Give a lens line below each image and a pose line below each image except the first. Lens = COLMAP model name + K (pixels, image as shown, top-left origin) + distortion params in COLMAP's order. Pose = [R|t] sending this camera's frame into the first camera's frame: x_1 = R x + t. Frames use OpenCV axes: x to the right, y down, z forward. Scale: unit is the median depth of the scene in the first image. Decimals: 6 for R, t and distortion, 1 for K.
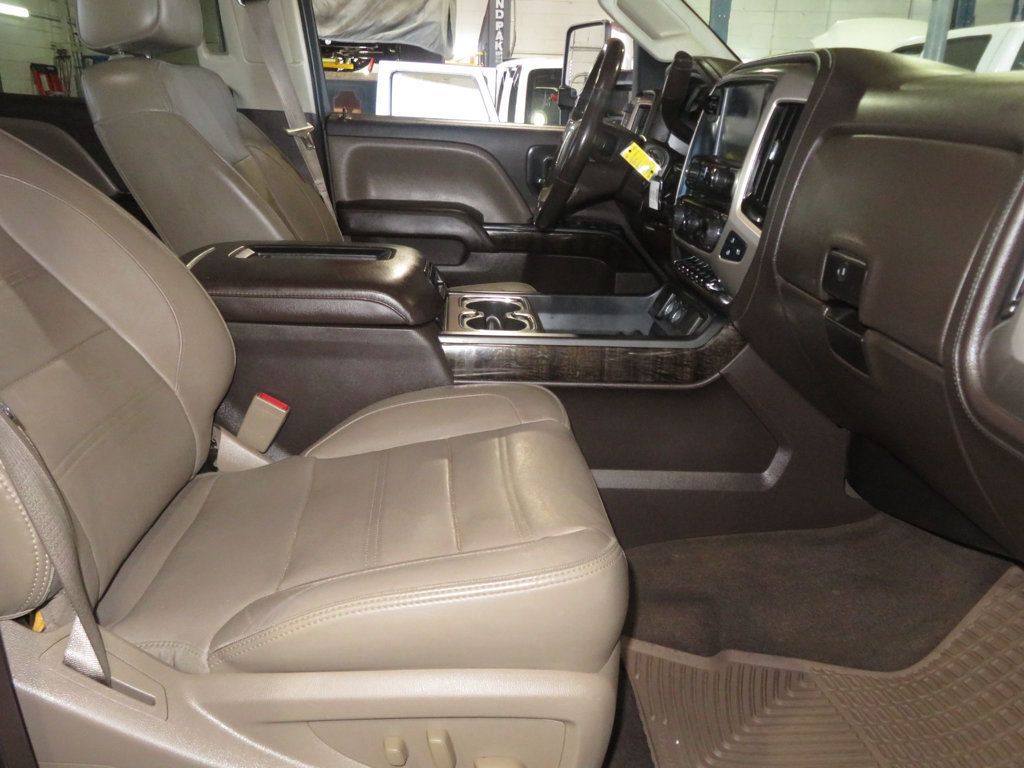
lens RADIAL K [[814.6, 0, 517.6], [0, 814.6, 386.7], [0, 0, 1]] dist [0.003459, 0.007412]
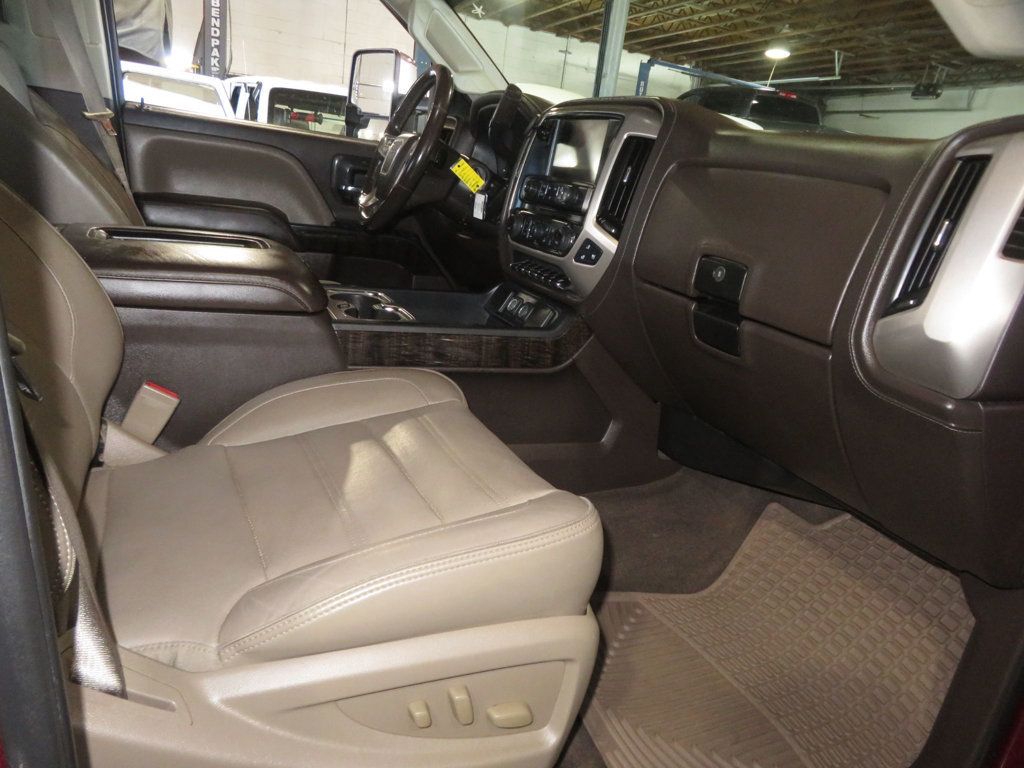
lens RADIAL K [[717.6, 0, 512.0], [0, 717.6, 384.0], [0, 0, 1]] dist [-0.010332, 0.002039]
pose [[0.930475, -0.017296, 0.365947, -0.206355], [0.017275, 0.999845, 0.003331, 0.013873], [-0.365948, 0.003222, 0.930630, 0.059962]]
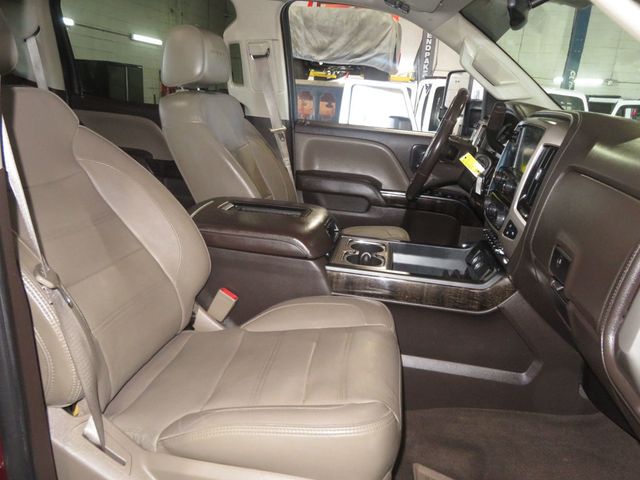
lens RADIAL K [[509.2, 0, 323.5], [0, 509.2, 241.7], [0, 0, 1]] dist [0.003459, 0.007412]
pose [[0.977008, 0.092871, -0.191912, 0.091518], [-0.104237, 0.993296, -0.049977, -0.054979], [0.185984, 0.068832, 0.980139, -0.043426]]
